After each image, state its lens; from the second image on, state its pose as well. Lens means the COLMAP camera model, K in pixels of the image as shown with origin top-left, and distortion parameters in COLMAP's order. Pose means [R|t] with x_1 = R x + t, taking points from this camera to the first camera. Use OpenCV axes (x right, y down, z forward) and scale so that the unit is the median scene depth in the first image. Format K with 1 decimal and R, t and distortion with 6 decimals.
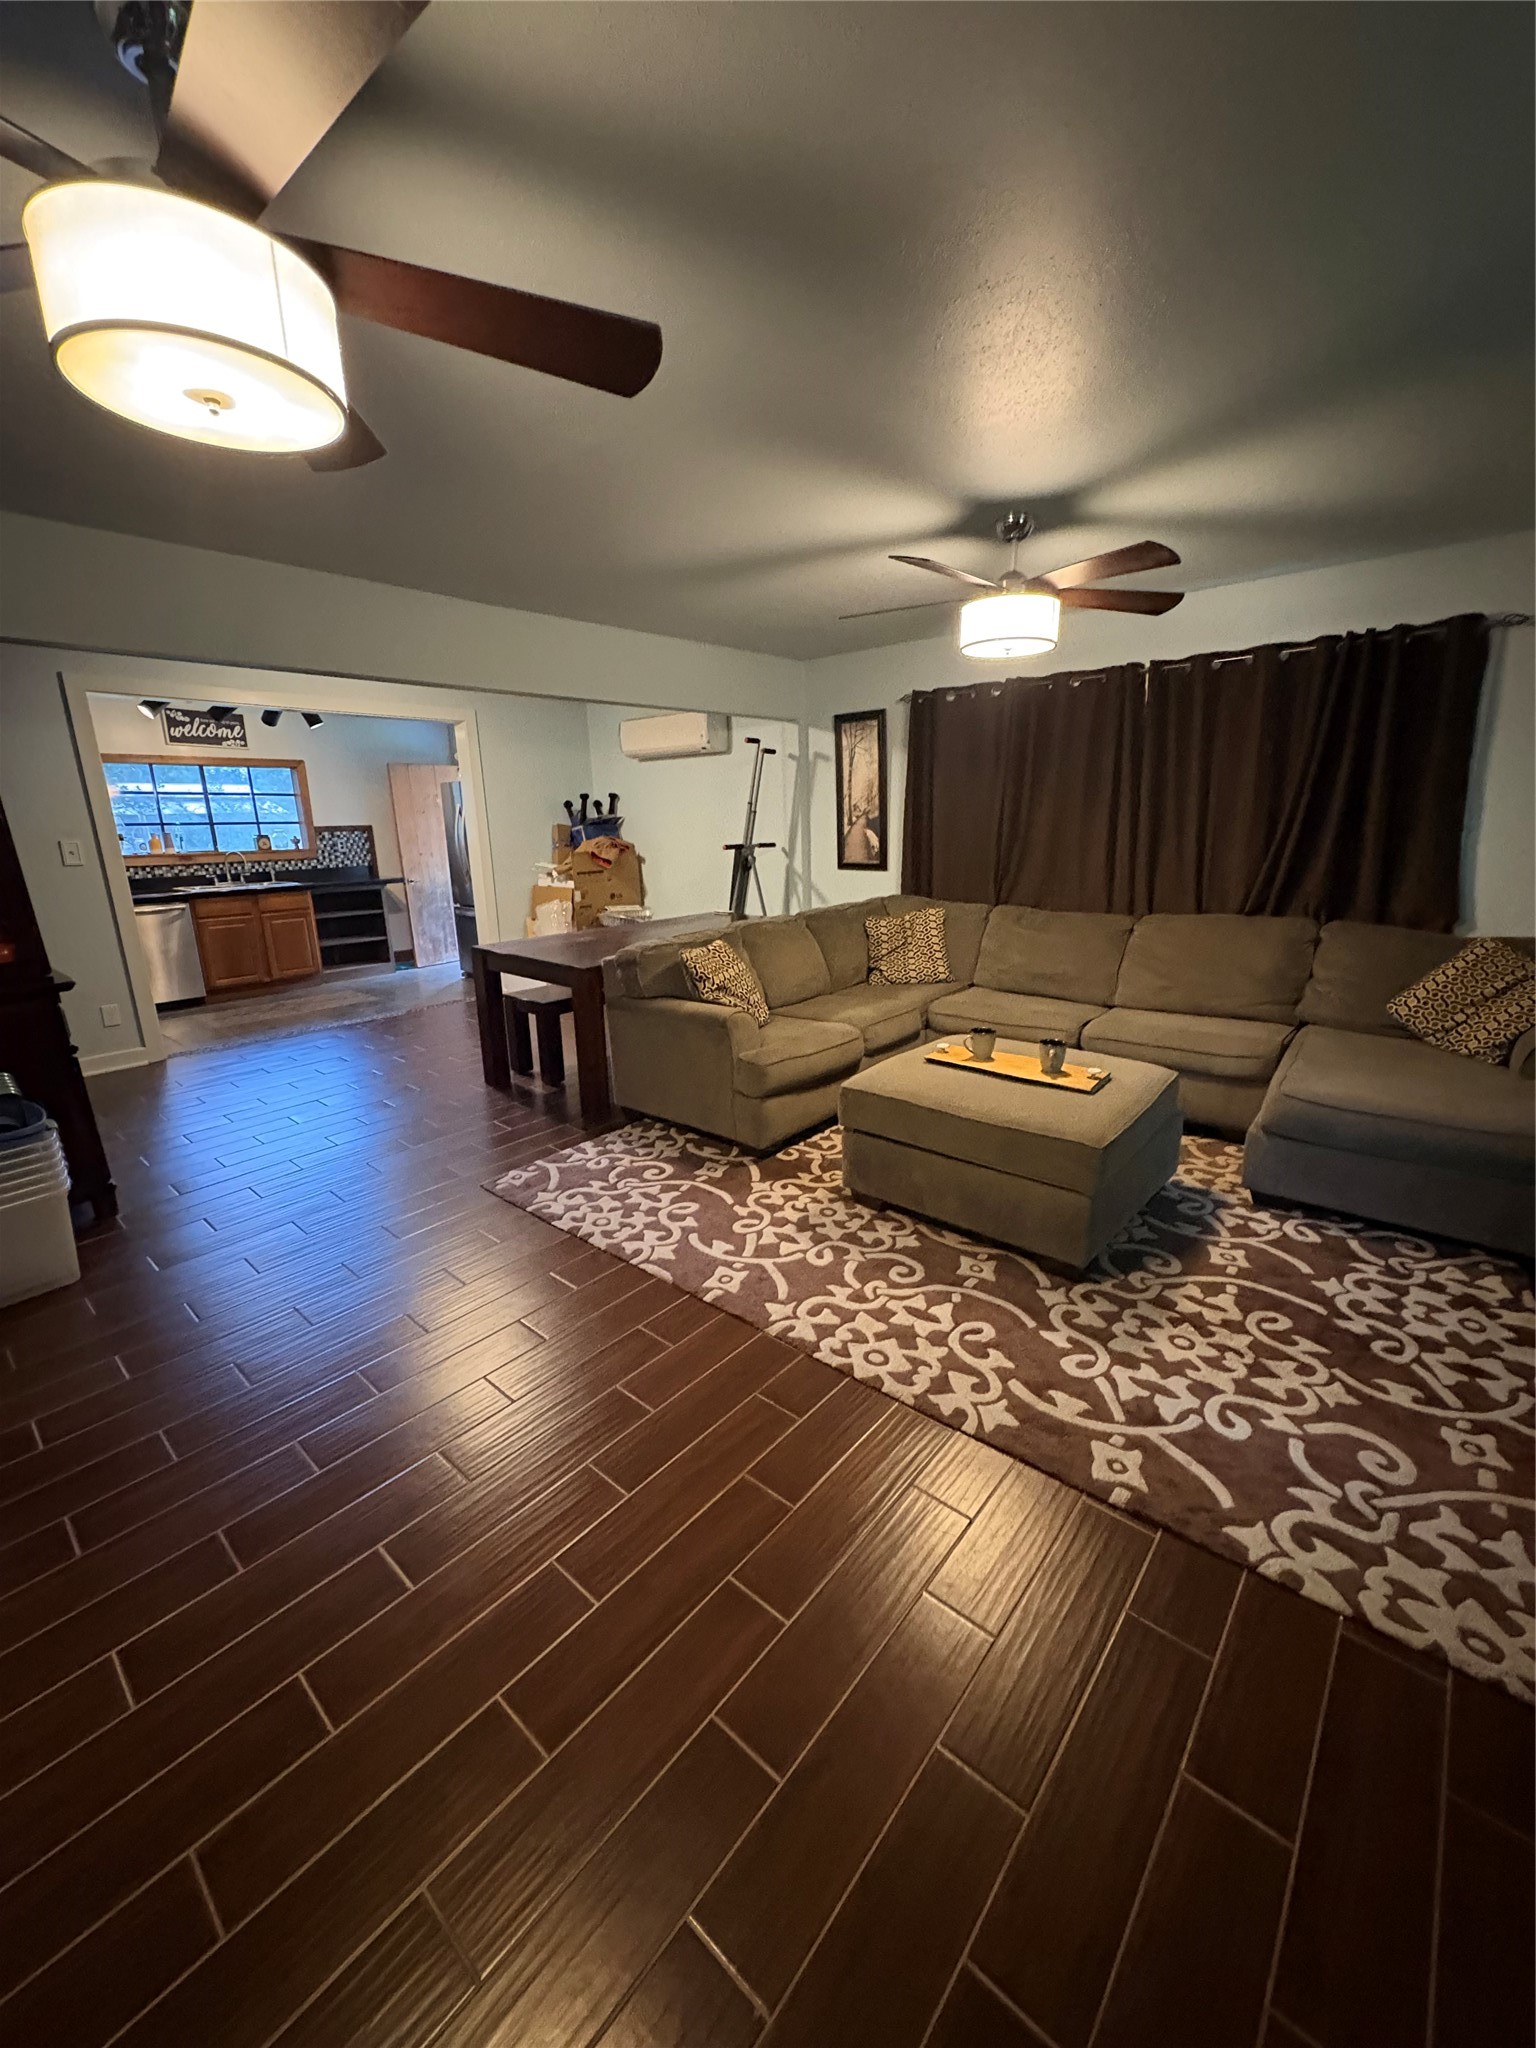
lens RADIAL K [[815.7, 0, 769.9], [0, 815.7, 1016.0], [0, 0, 1]] dist [0.001146, -0.000204]
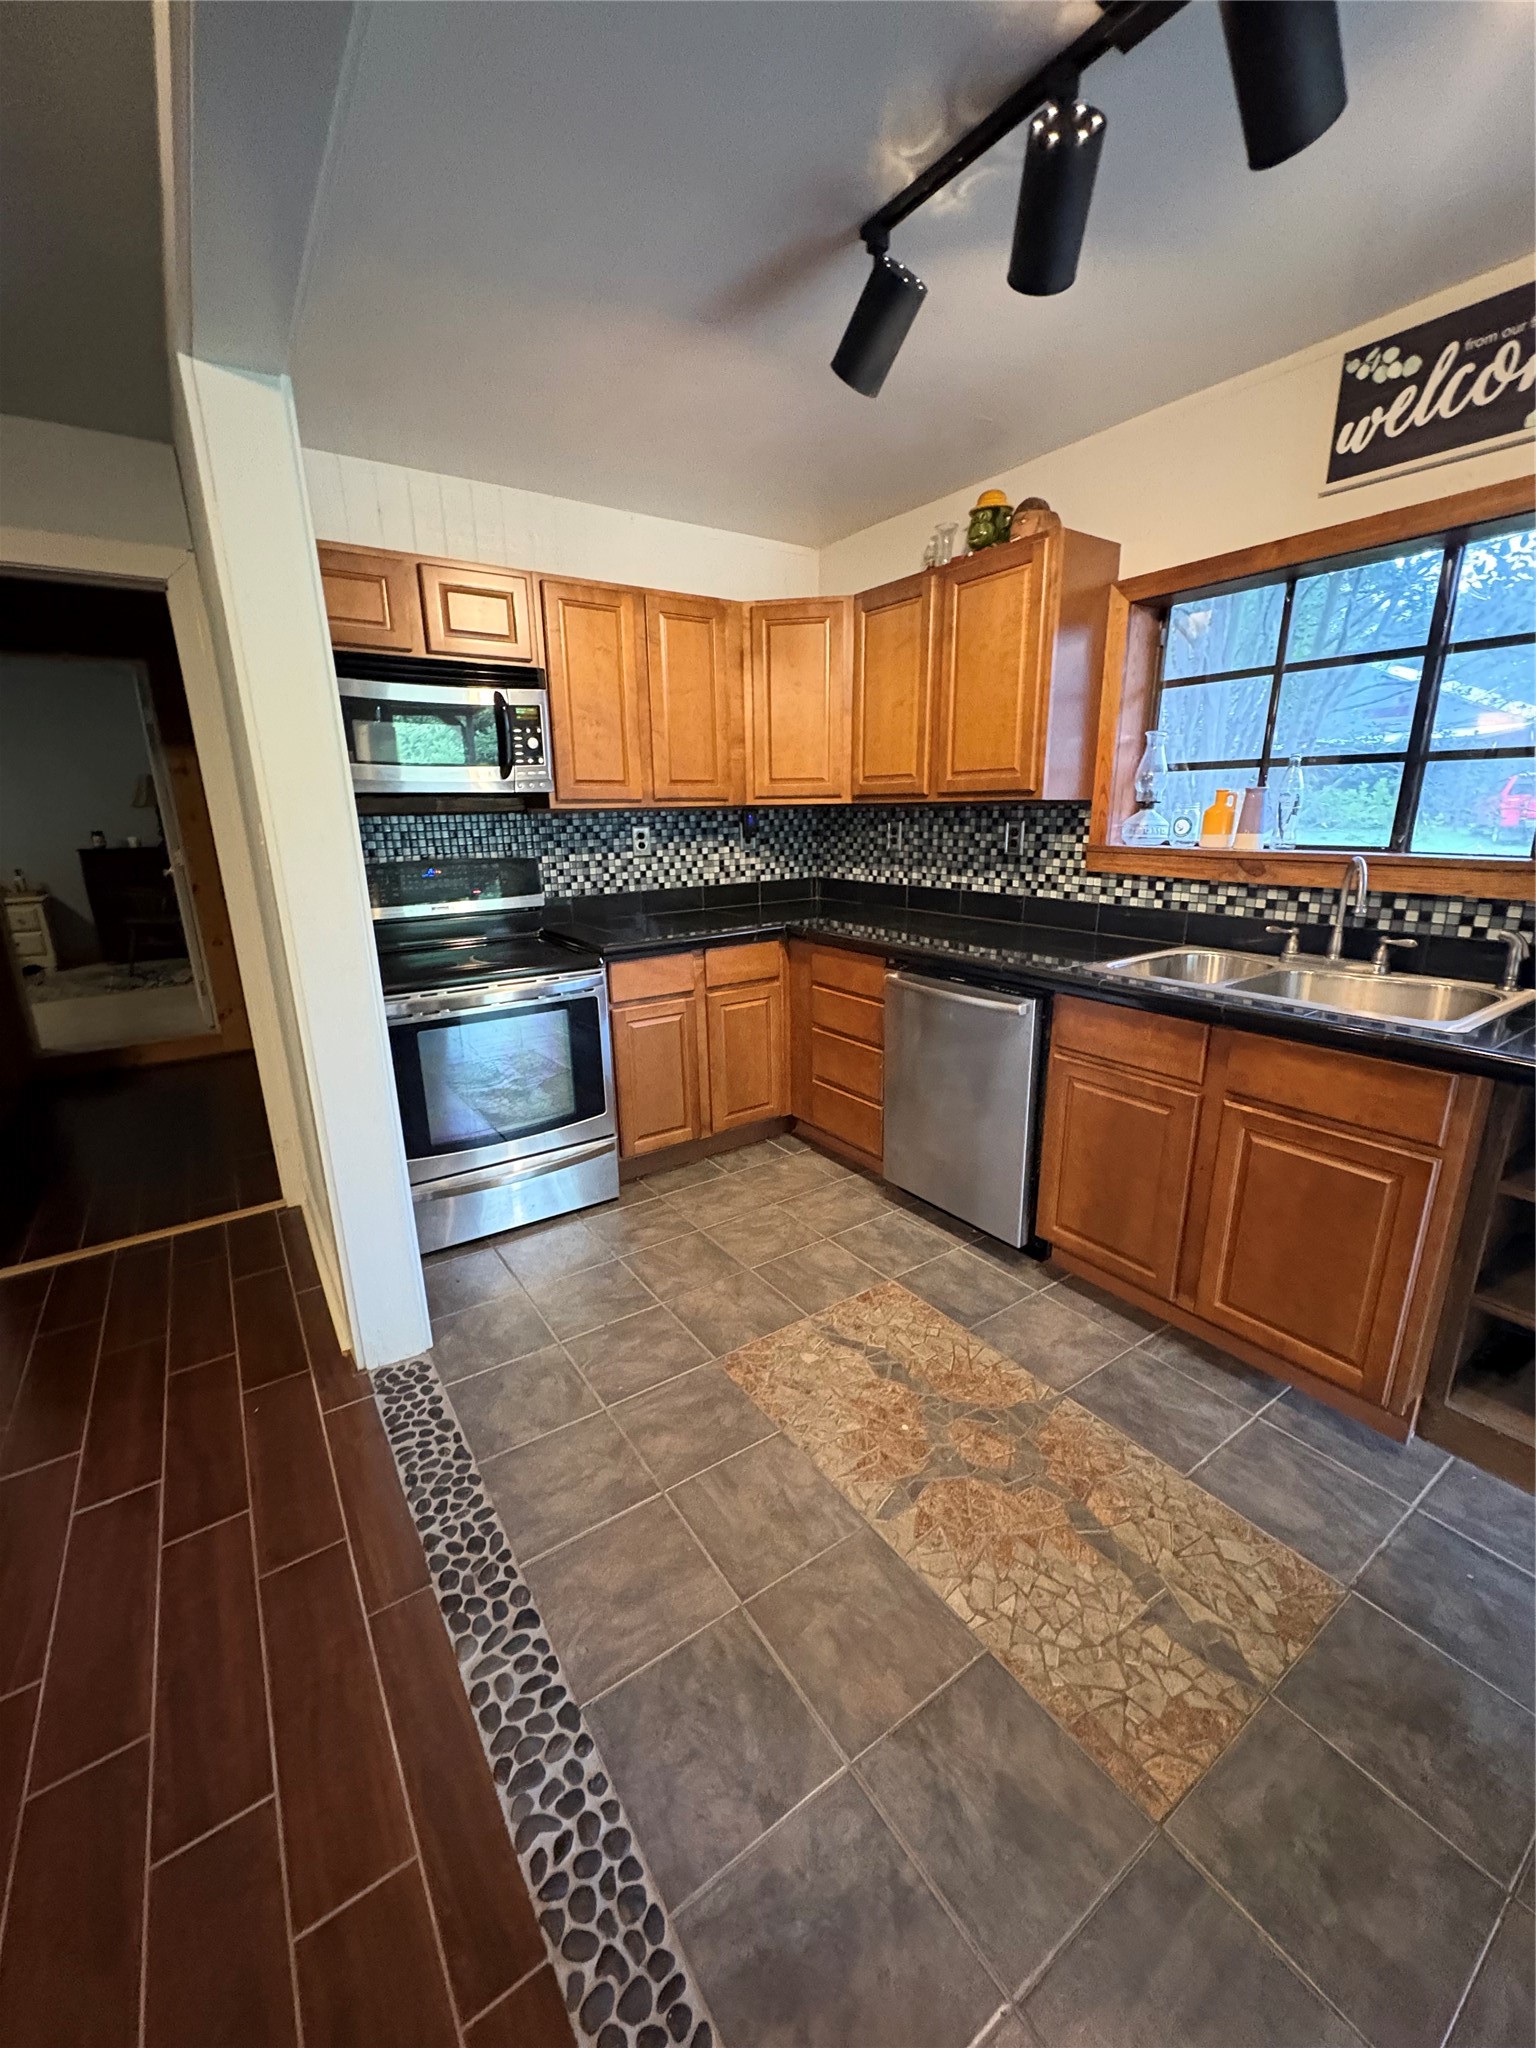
lens RADIAL K [[815.7, 0, 765.0], [0, 815.7, 1023.0], [0, 0, 1]] dist [0.001146, -0.000204]
pose [[-0.253188, 0.285070, -0.924463, -0.346390], [-0.208938, 0.916932, 0.339971, -0.210992], [0.944585, 0.279232, -0.172595, 0.907030]]
